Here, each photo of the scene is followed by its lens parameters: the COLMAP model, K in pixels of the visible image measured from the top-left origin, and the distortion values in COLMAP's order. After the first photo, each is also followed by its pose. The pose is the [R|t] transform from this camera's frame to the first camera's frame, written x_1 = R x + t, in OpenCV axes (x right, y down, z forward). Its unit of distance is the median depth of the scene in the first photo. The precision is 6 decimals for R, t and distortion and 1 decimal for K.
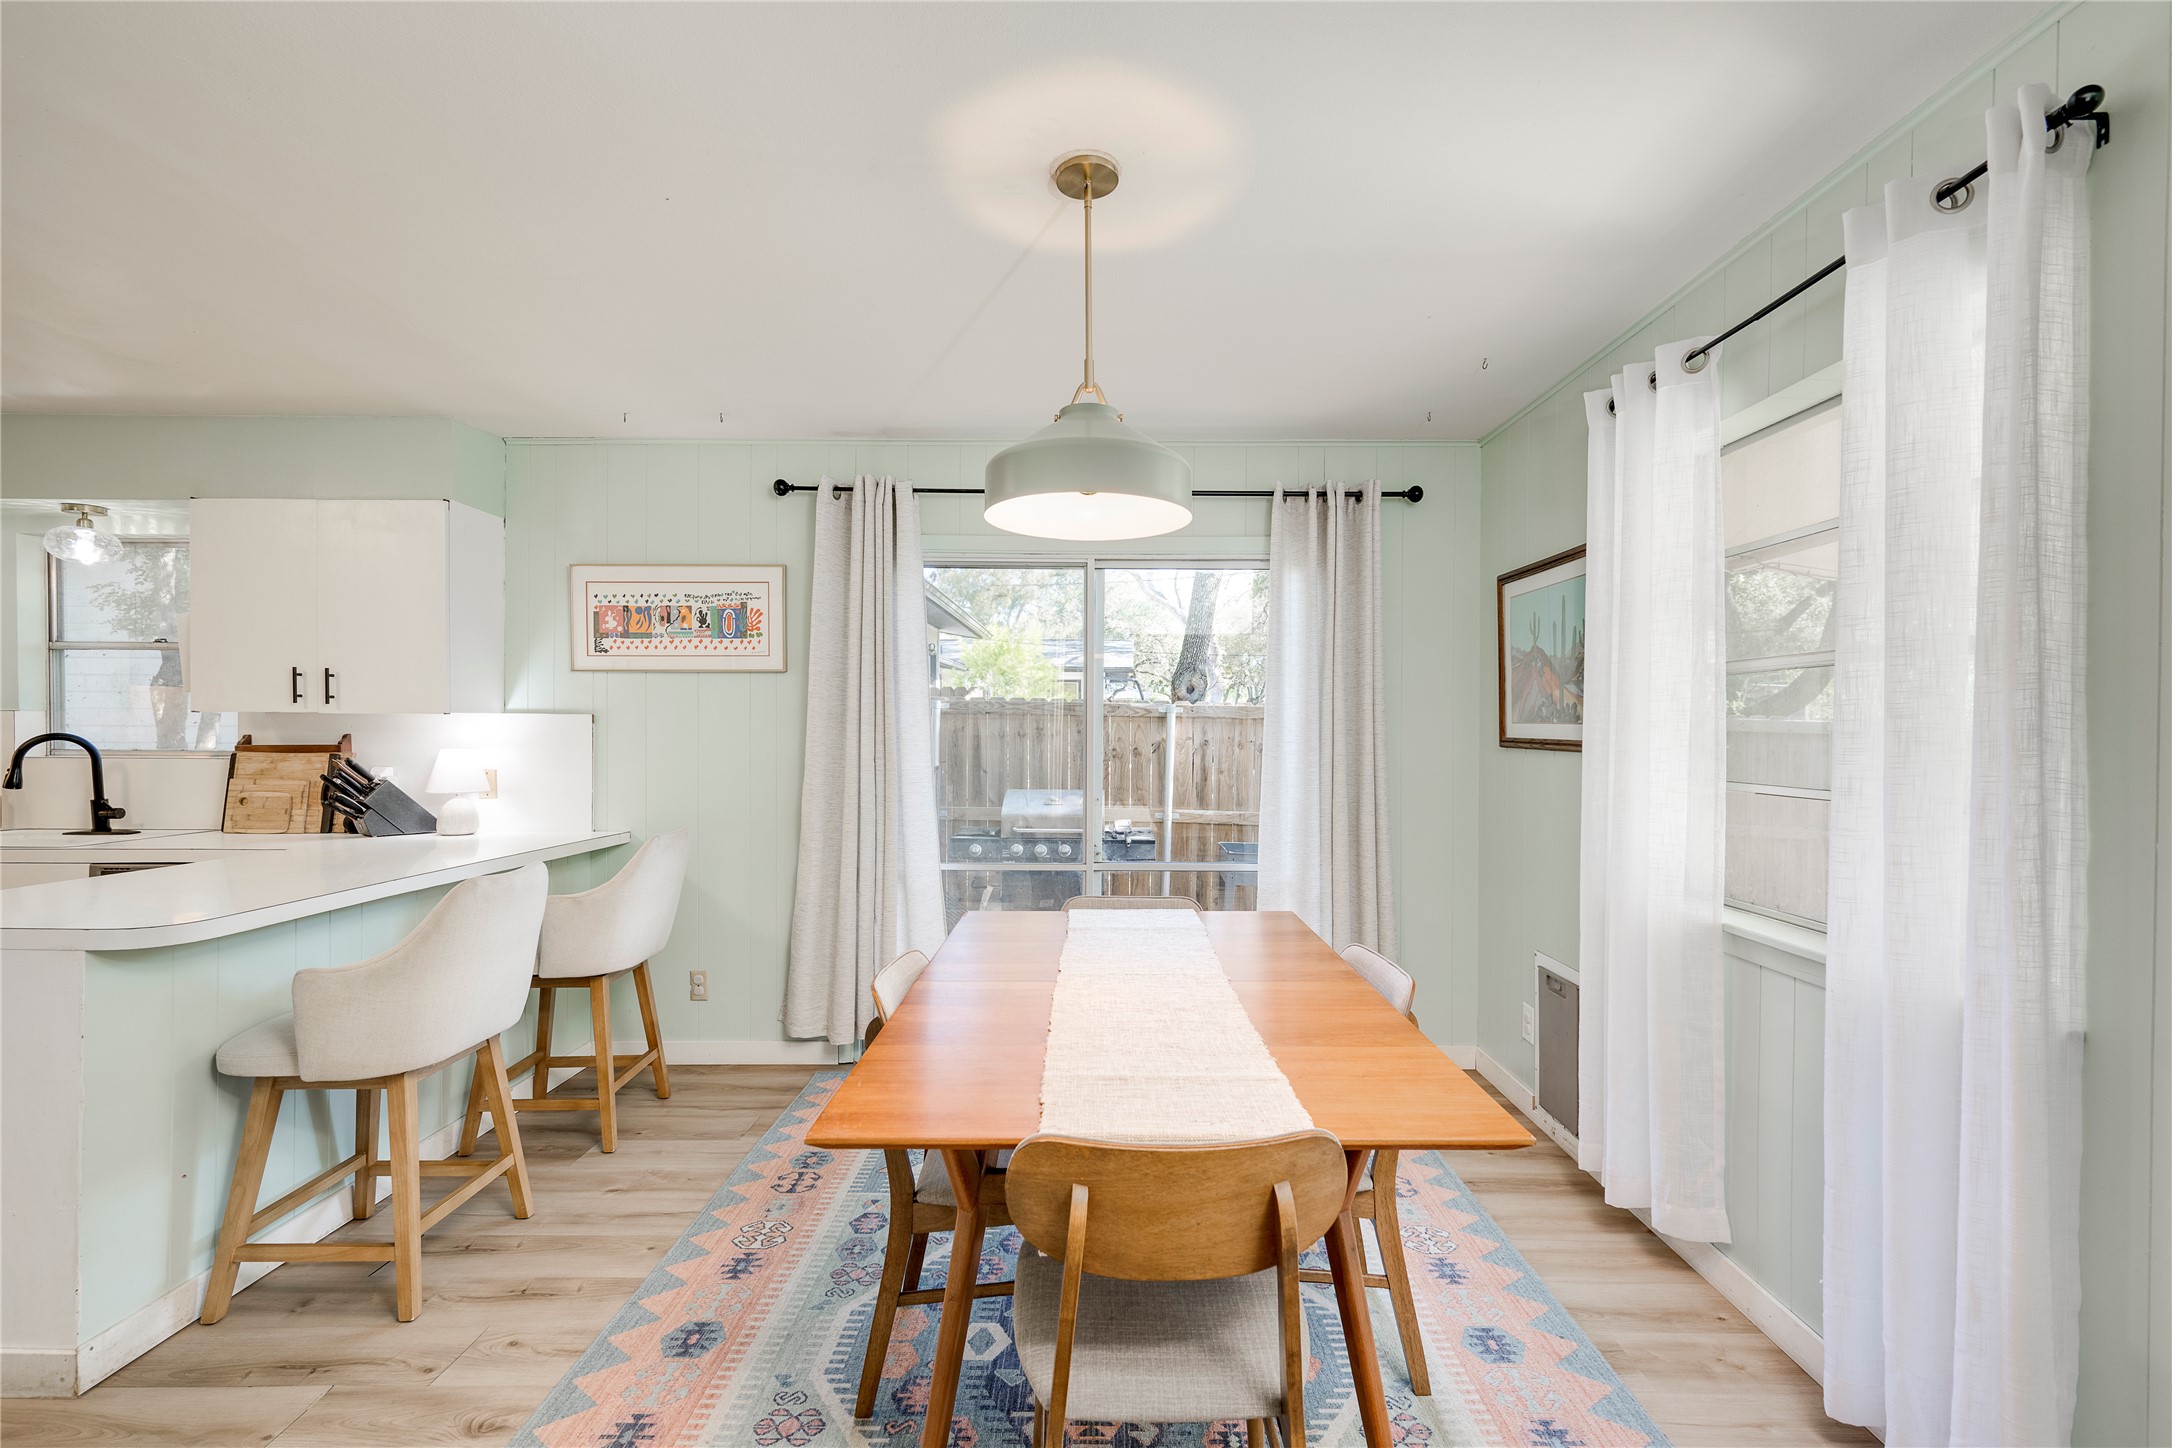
lens RADIAL K [[904.6, 0, 1083.3], [0, 904.6, 734.1], [0, 0, 1]] dist [-0.001265, -0.000192]
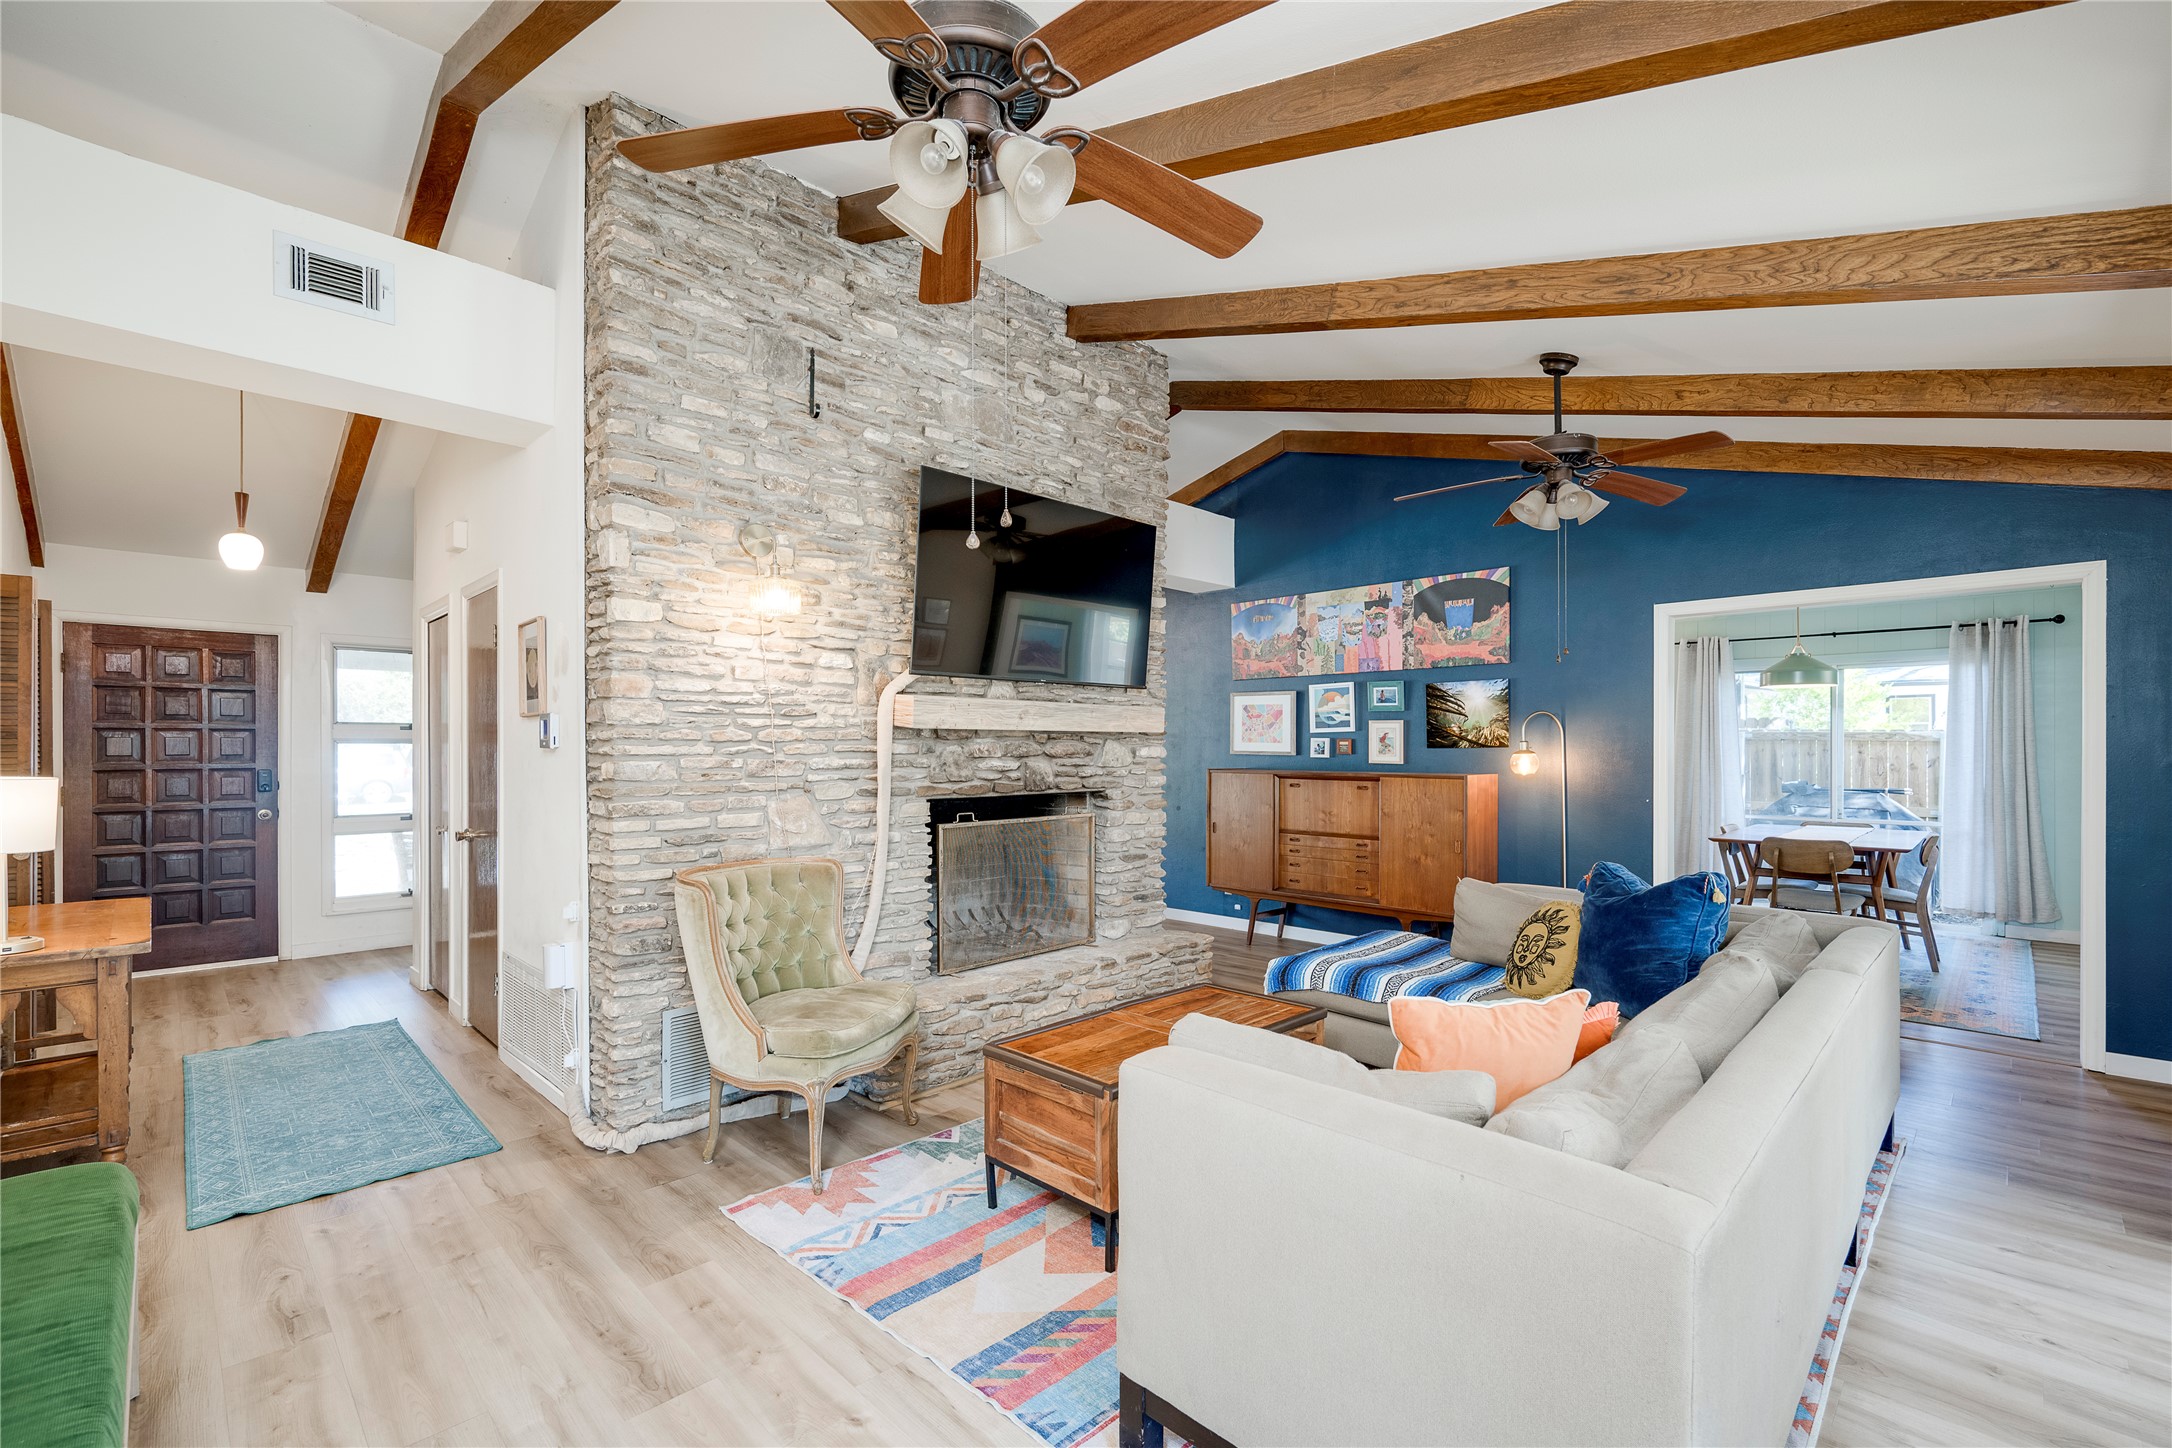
lens RADIAL K [[911.8, 0, 1091.8], [0, 911.8, 745.1], [0, 0, 1]] dist [-0.006897, -0.000152]
pose [[0.707603, -0.009887, -0.706541, 0.147390], [-0.000449, 0.999896, -0.014442, 0.007137], [0.706610, 0.010537, 0.707524, -0.866044]]
